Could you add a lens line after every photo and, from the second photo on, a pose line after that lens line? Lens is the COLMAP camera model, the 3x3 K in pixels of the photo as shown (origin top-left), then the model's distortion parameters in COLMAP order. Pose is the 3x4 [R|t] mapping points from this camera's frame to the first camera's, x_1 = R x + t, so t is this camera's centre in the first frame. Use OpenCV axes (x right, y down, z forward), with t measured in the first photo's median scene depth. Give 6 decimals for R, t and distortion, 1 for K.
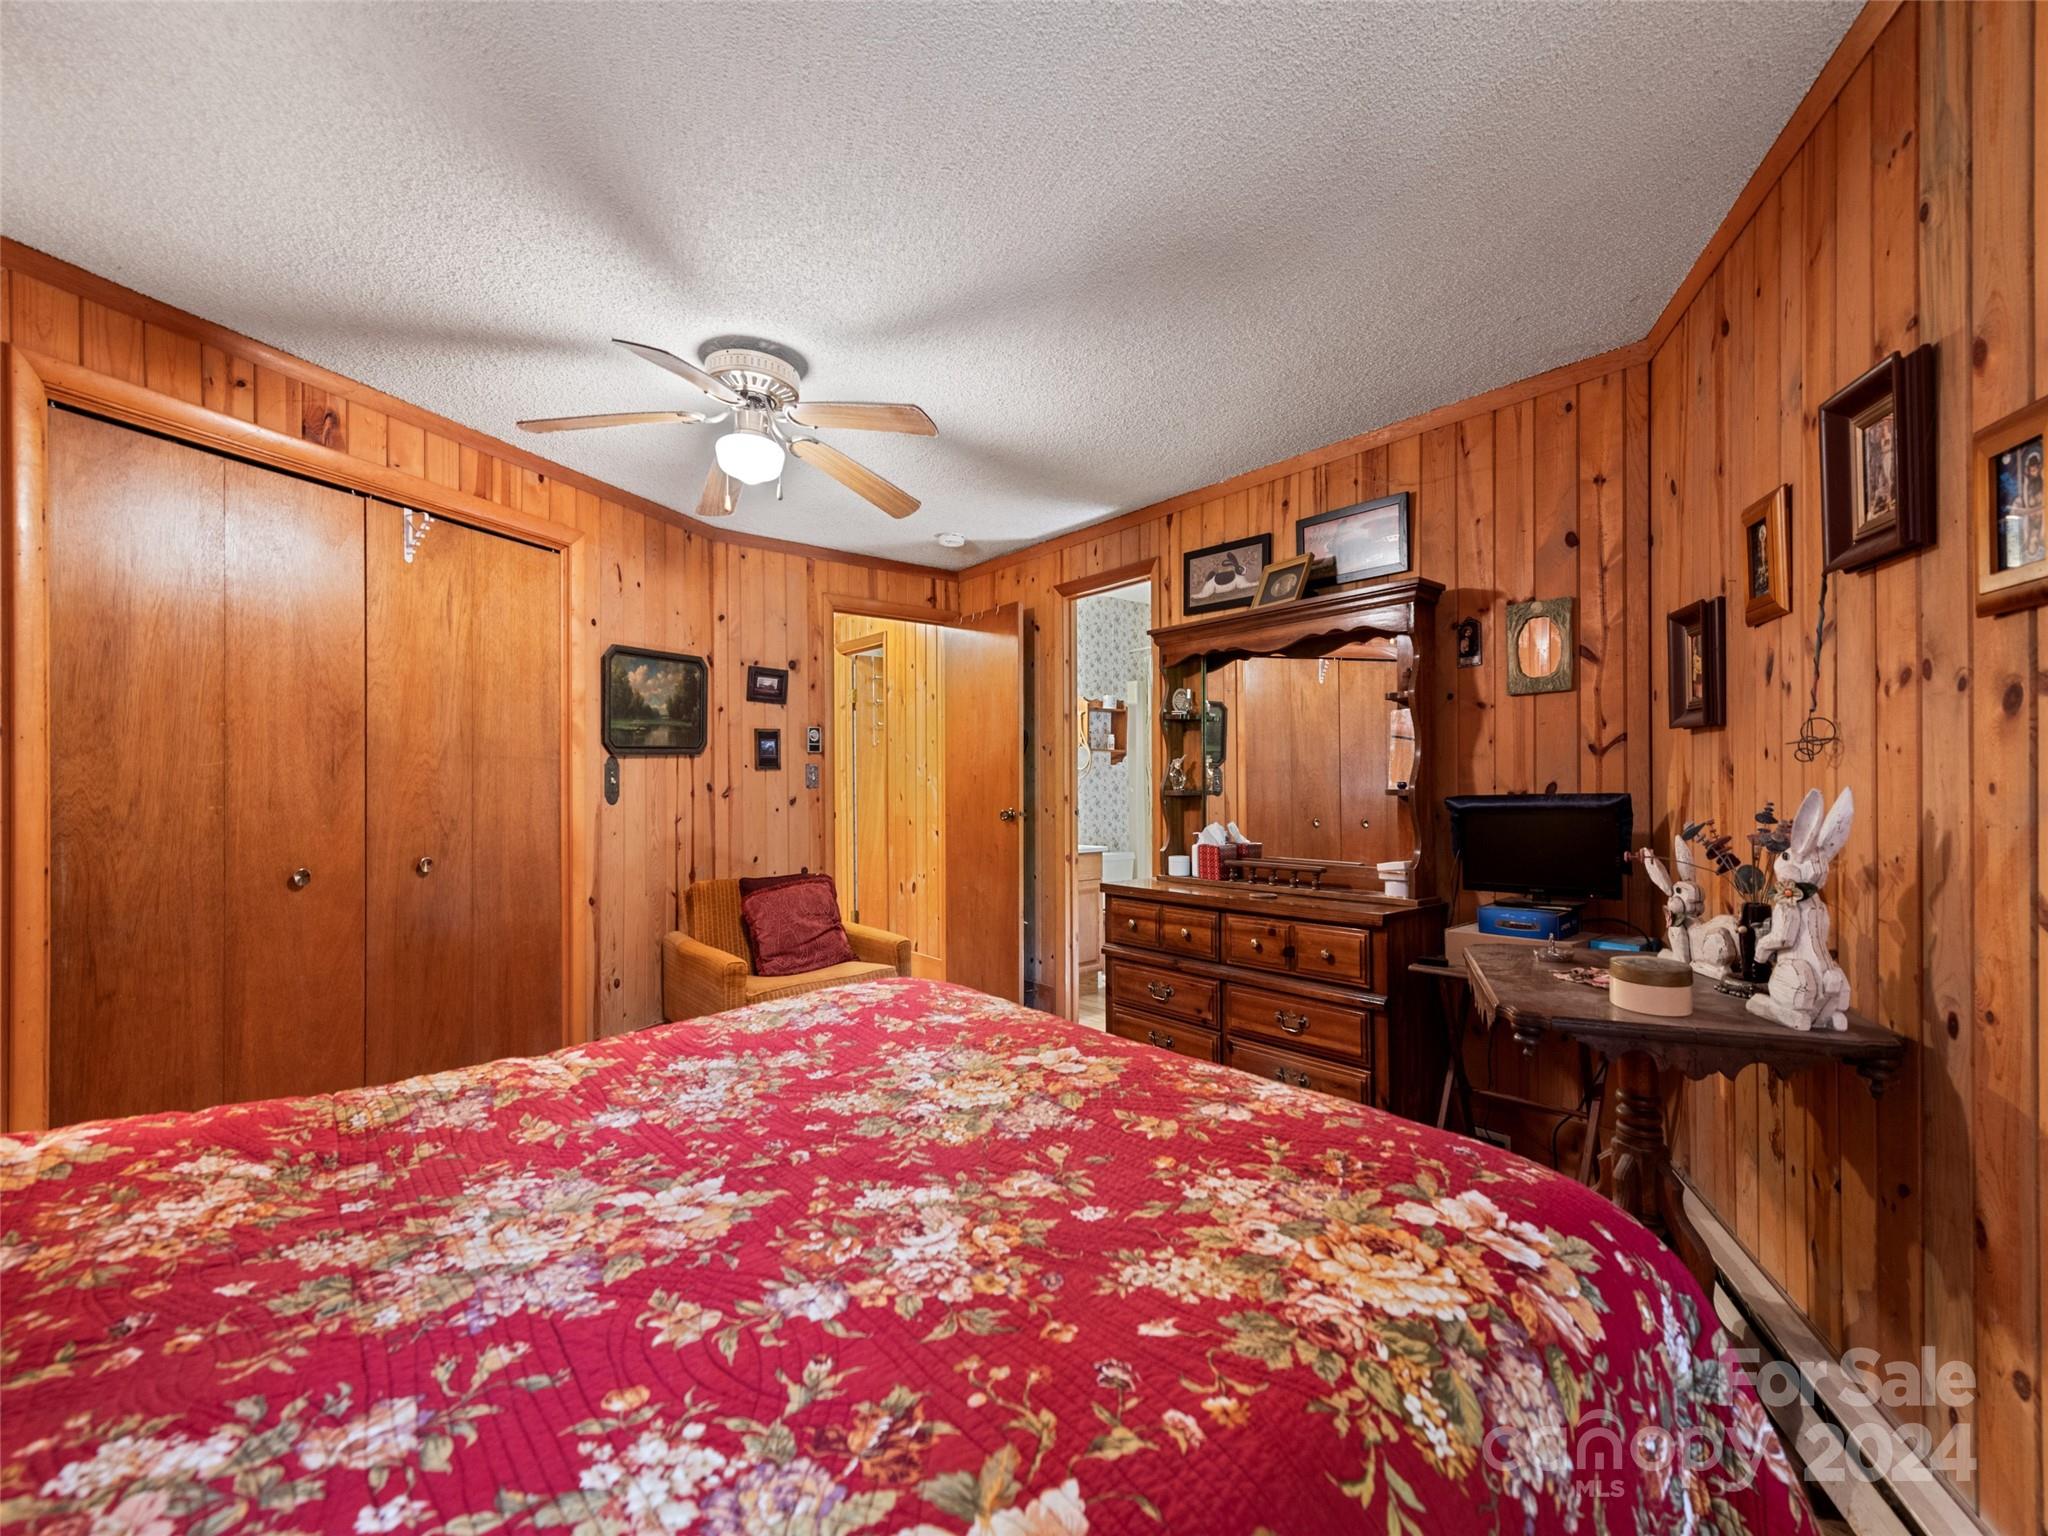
lens RADIAL K [[953.8, 0, 1019.7], [0, 953.8, 782.8], [0, 0, 1]] dist [0.025843, 0.000257]
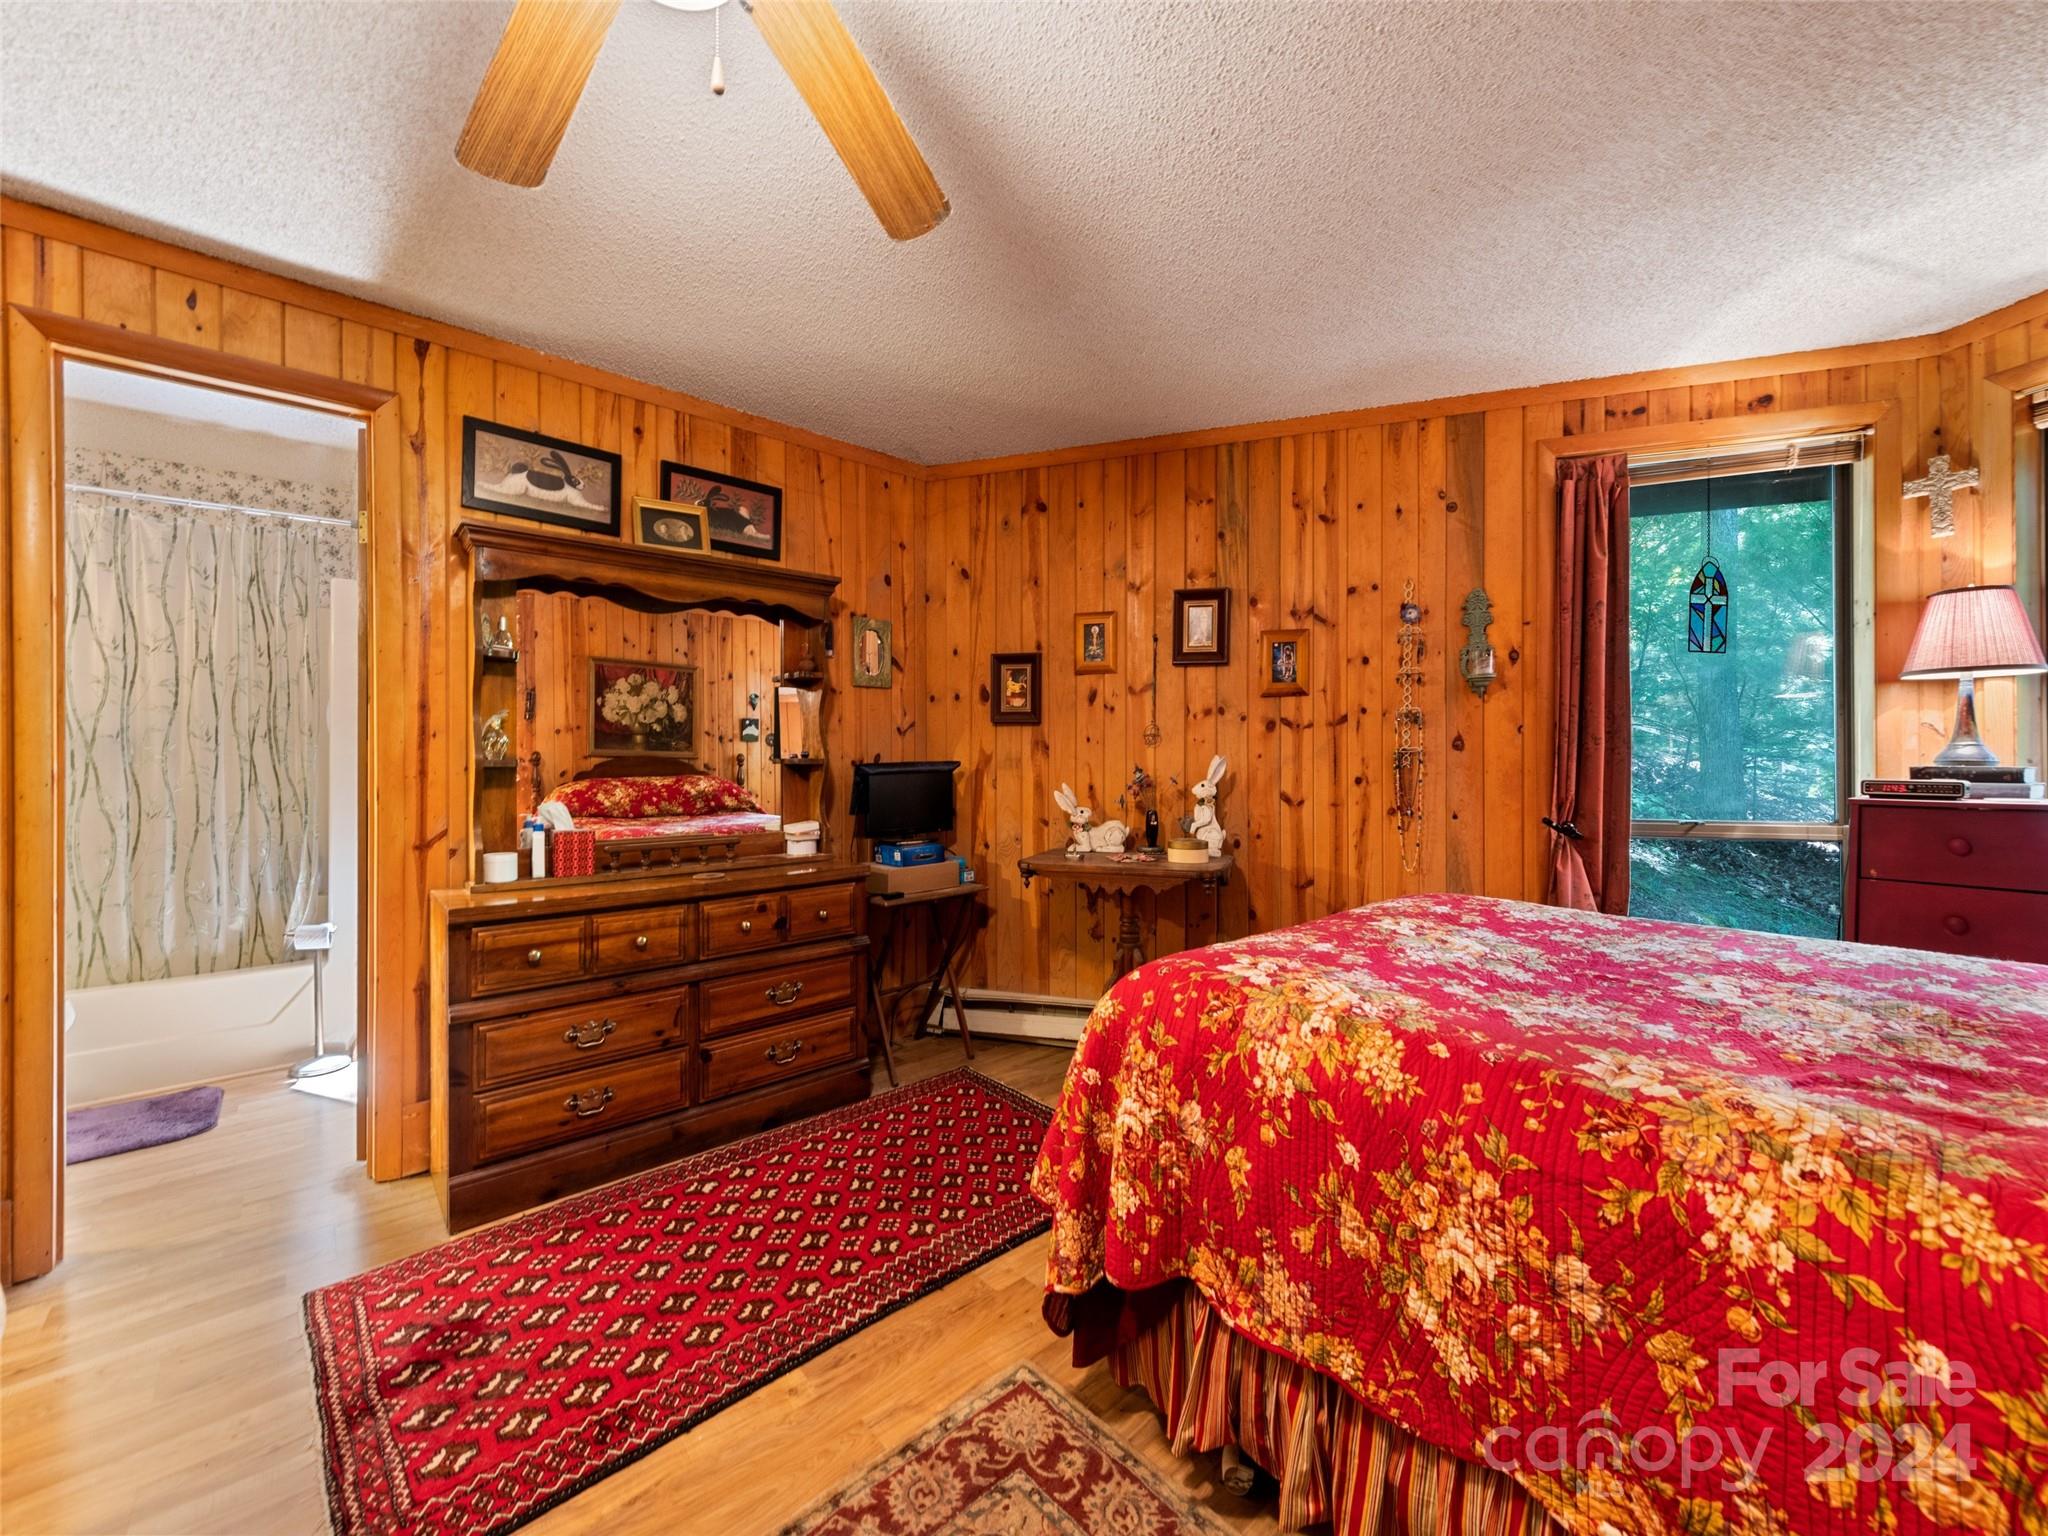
lens RADIAL K [[803.4, 0, 1024.0], [0, 803.4, 768.0], [0, 0, 1]] dist [0.007022, -0.000937]
pose [[-0.080983, -0.006495, 0.996694, -0.560278], [-0.002643, 0.999977, 0.006302, 0.011433], [-0.996712, -0.002124, -0.080998, 0.818759]]
